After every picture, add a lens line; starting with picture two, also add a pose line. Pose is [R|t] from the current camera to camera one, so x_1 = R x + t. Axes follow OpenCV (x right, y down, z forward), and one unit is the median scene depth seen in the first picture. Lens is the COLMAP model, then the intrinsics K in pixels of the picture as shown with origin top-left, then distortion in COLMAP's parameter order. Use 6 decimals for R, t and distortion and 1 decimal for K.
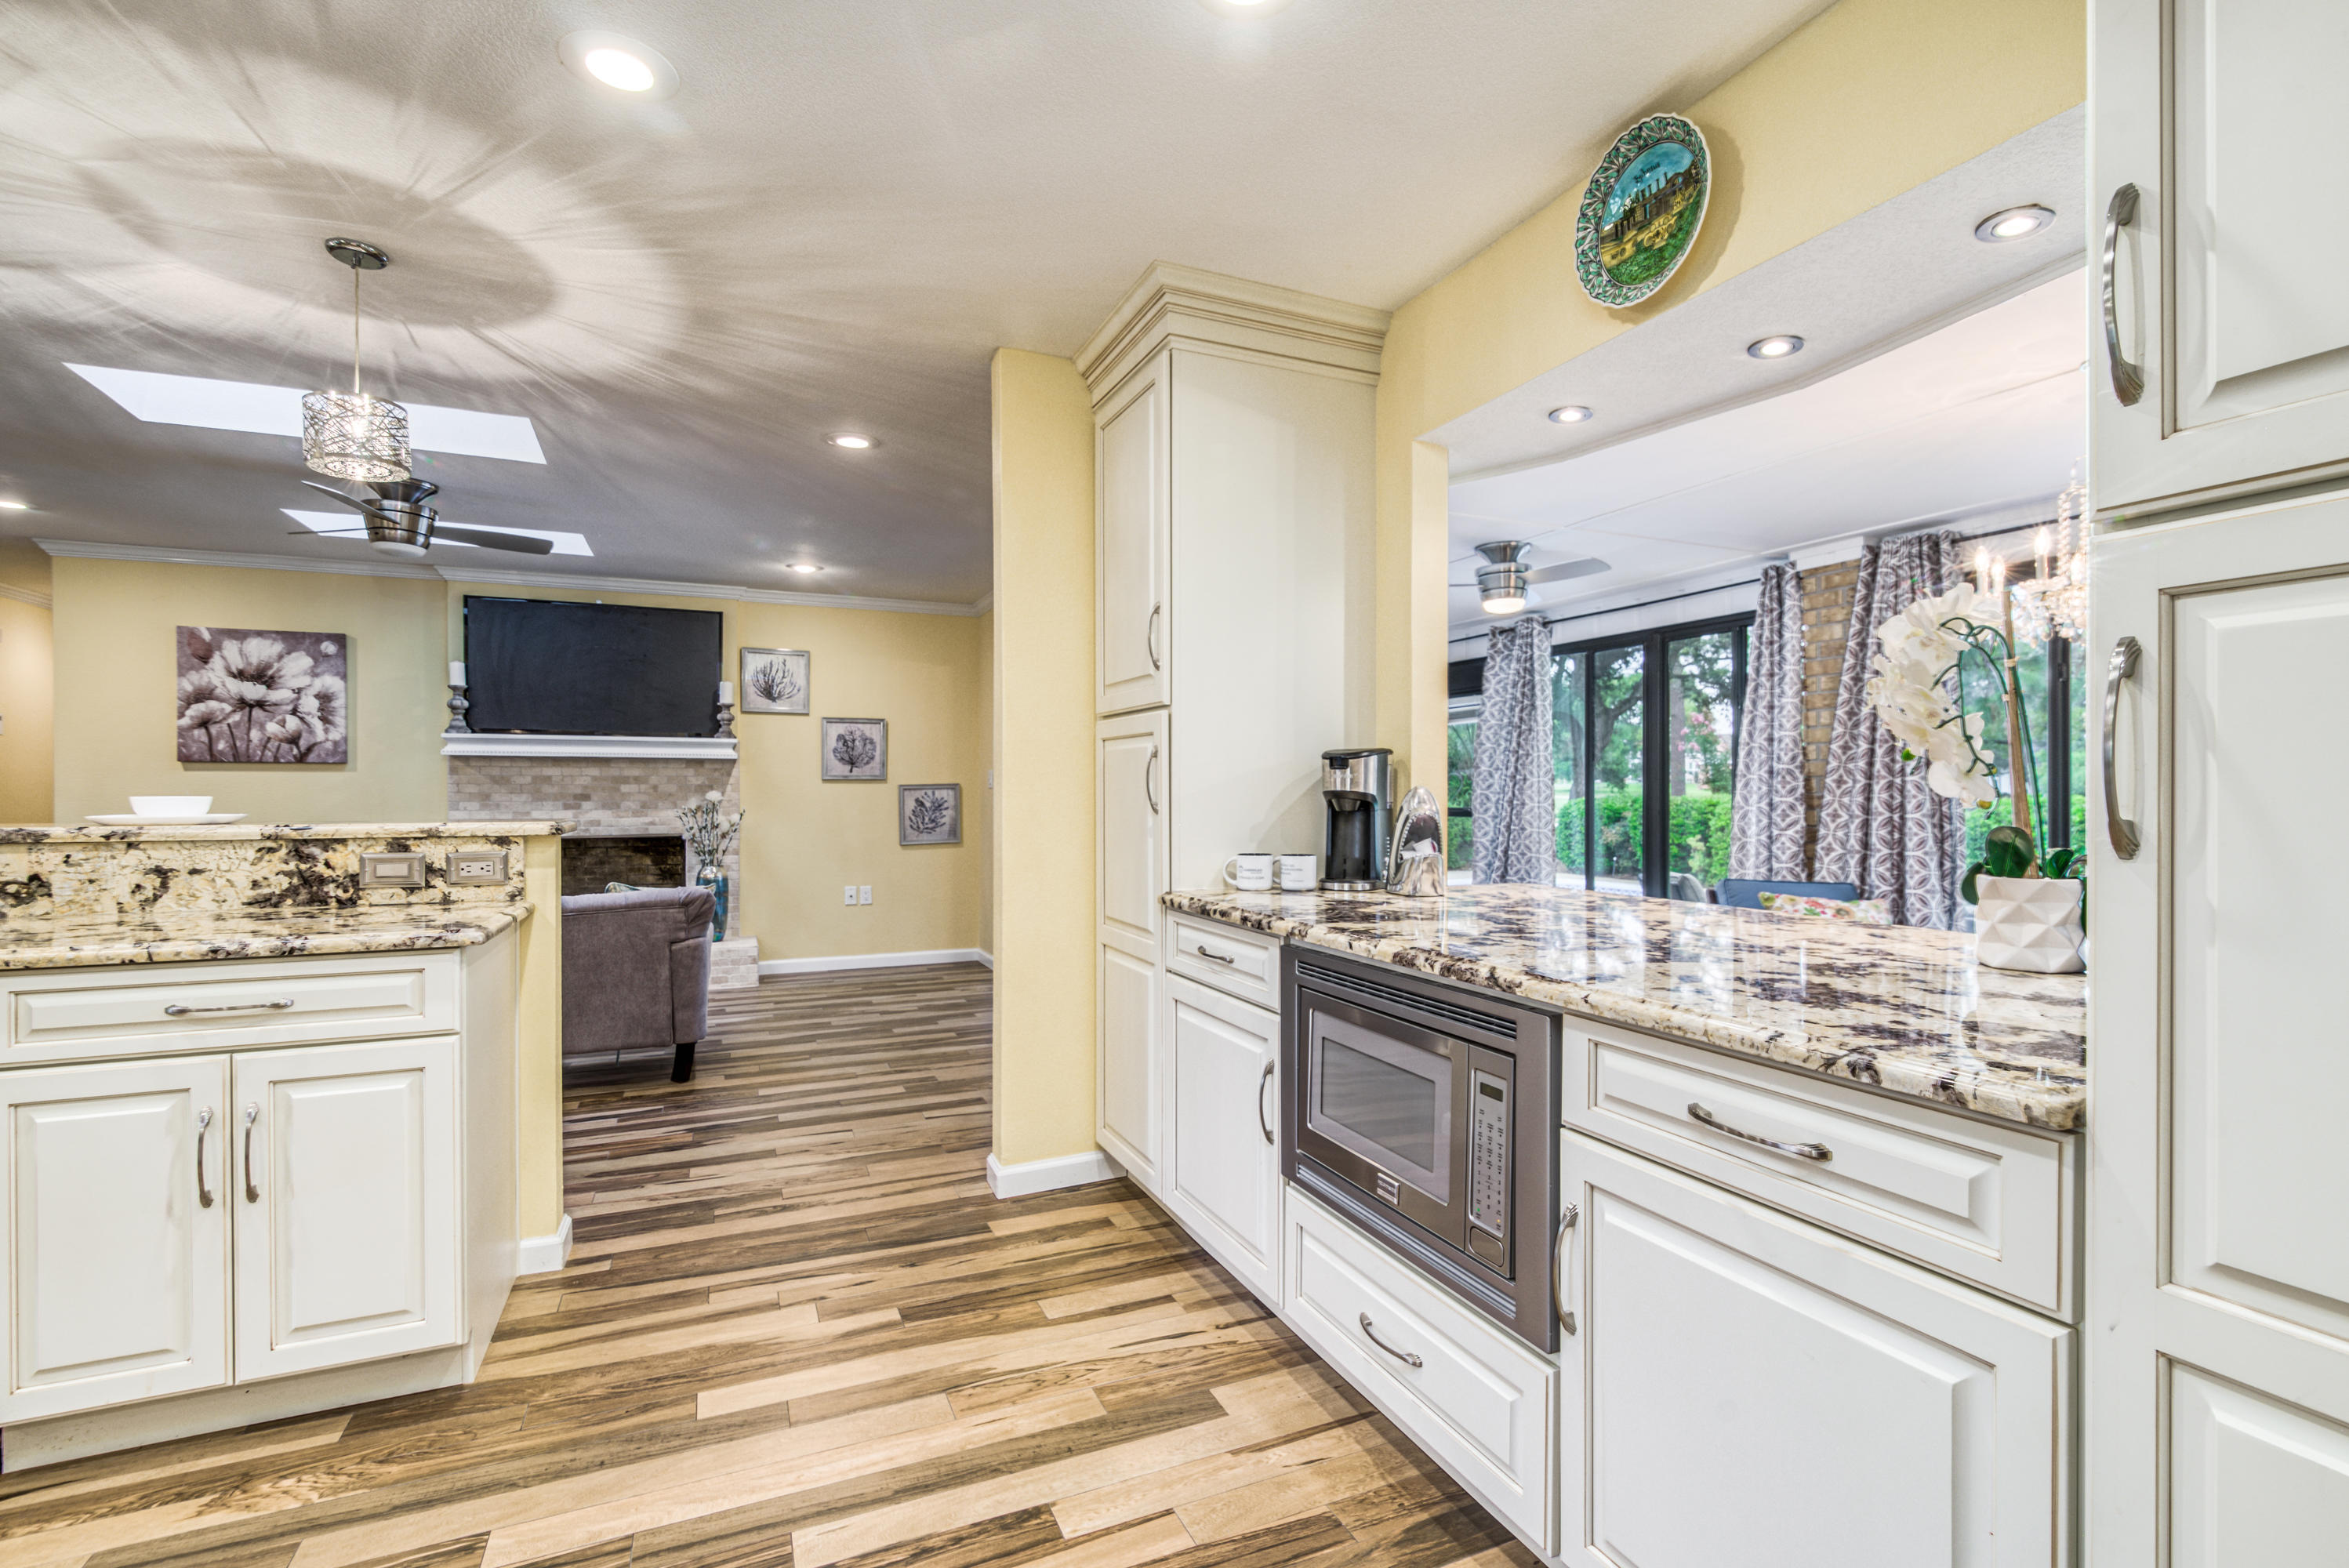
lens RADIAL K [[1077.6, 0, 1211.9], [0, 1077.6, 792.4], [0, 0, 1]] dist [-0.005663, 0.001264]
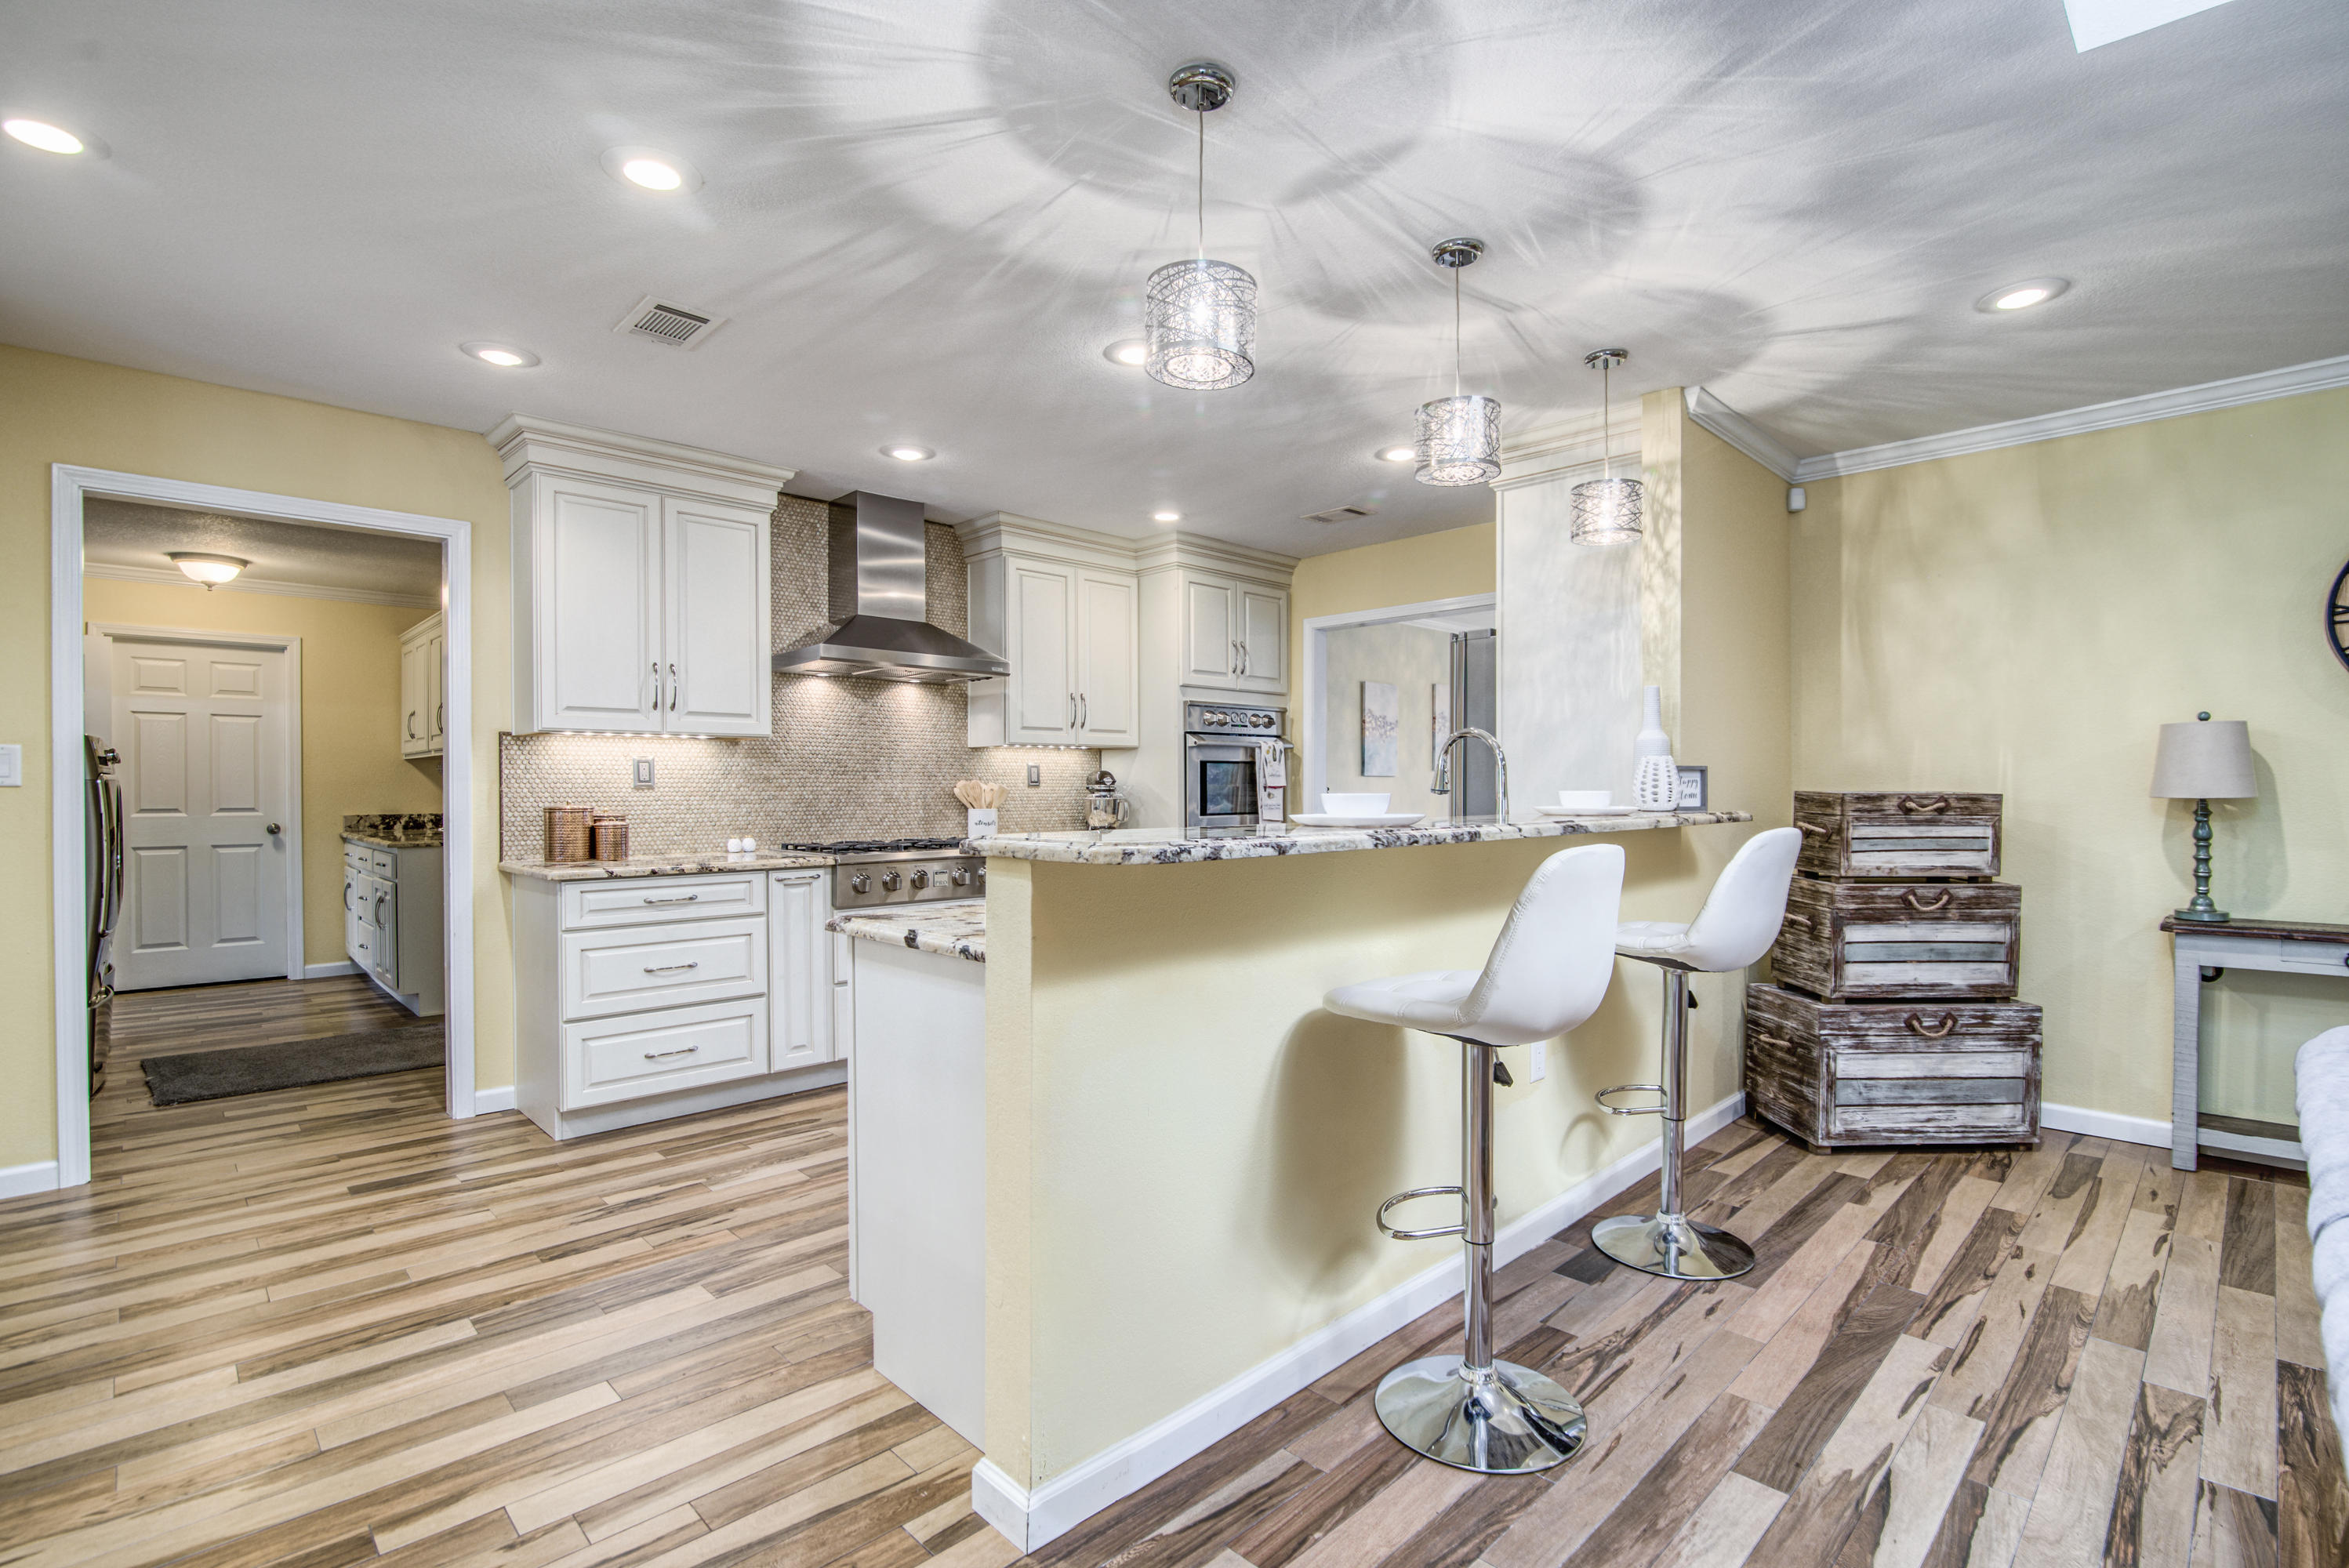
lens RADIAL K [[1077.6, 0, 1208.1], [0, 1077.6, 803.3], [0, 0, 1]] dist [-0.005663, 0.001264]
pose [[-0.937096, 0.008955, -0.348957, -0.321073], [0.003446, 0.999860, 0.016403, -0.001718], [0.349055, 0.014169, -0.936995, 1.054083]]
